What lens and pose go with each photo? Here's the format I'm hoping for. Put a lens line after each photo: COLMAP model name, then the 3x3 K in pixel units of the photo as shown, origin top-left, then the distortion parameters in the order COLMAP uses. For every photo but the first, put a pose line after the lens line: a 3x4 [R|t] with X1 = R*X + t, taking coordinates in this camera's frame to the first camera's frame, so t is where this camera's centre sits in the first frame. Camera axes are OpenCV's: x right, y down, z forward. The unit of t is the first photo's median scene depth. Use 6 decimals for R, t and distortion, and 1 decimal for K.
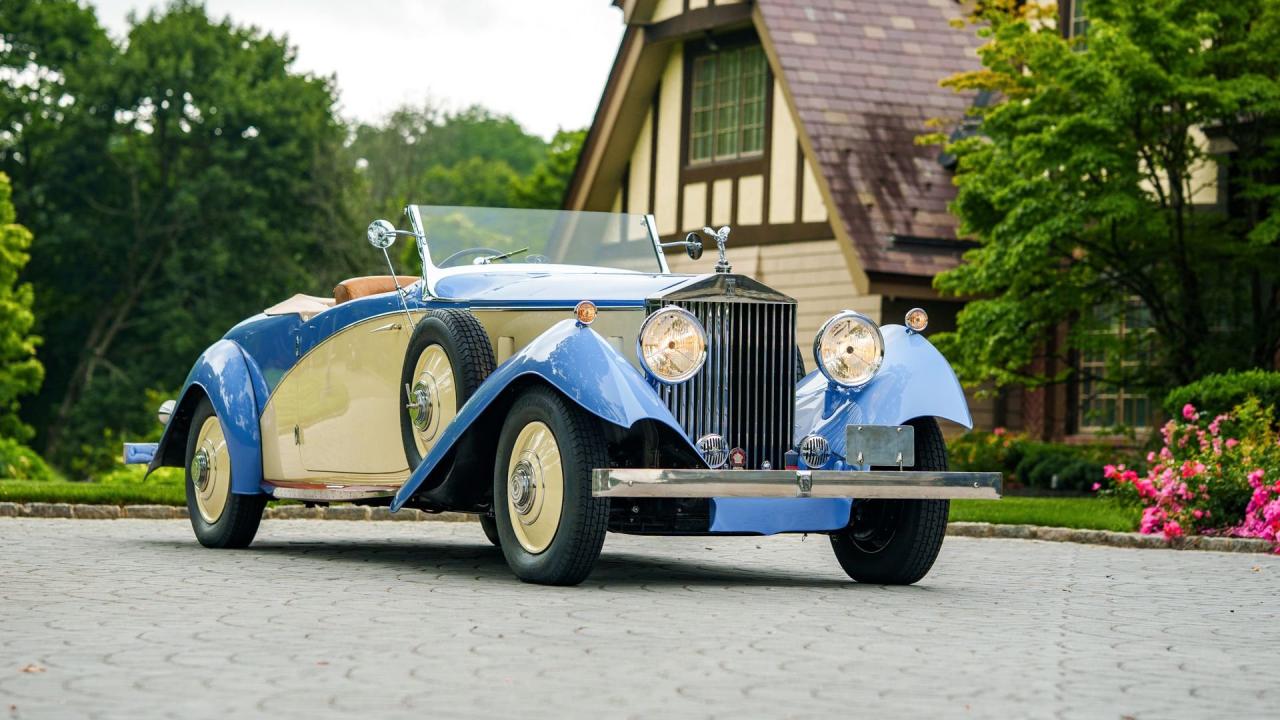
lens RADIAL K [[2805.7, 0, 640.0], [0, 2805.7, 360.0], [0, 0, 1]] dist [0.225407, 0.261701]
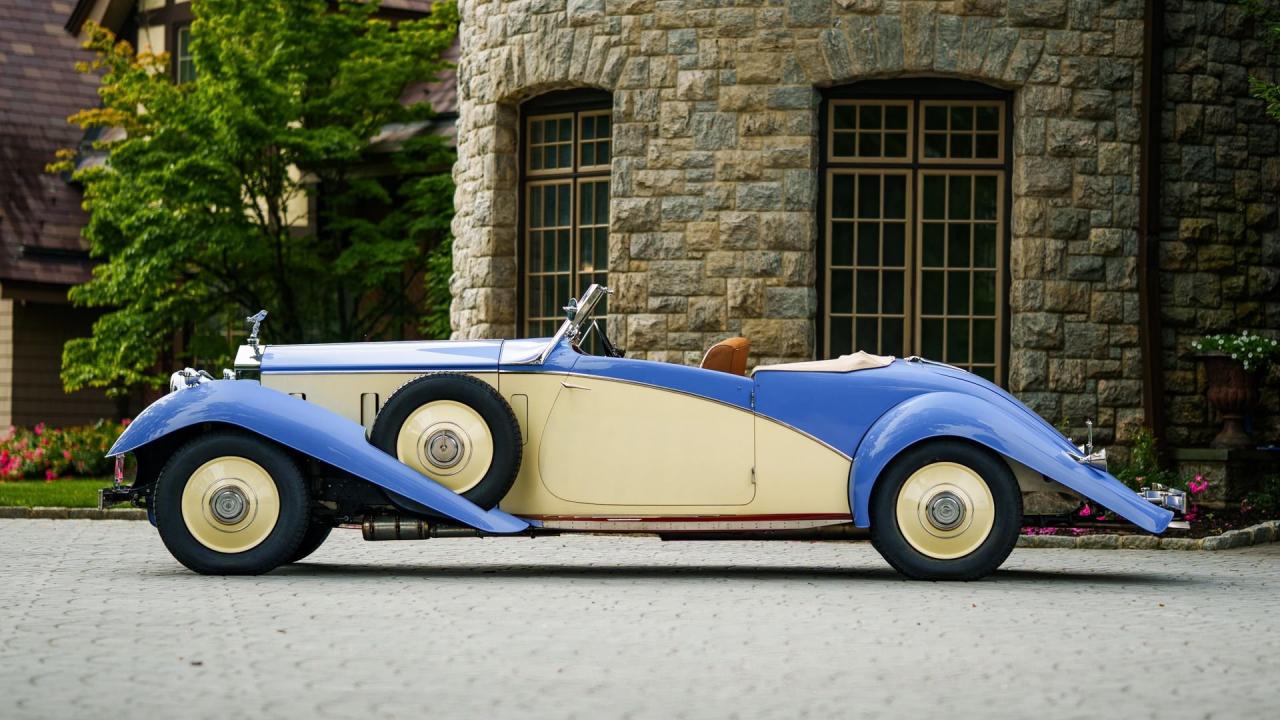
lens RADIAL K [[2805.7, 0, 640.0], [0, 2805.7, 360.0], [0, 0, 1]] dist [0.225407, 0.261701]
pose [[0.948834, -0.011348, 0.315571, -0.041462], [0.007167, 0.999871, 0.014405, -0.016543], [-0.315694, -0.011407, 0.948793, -0.182113]]
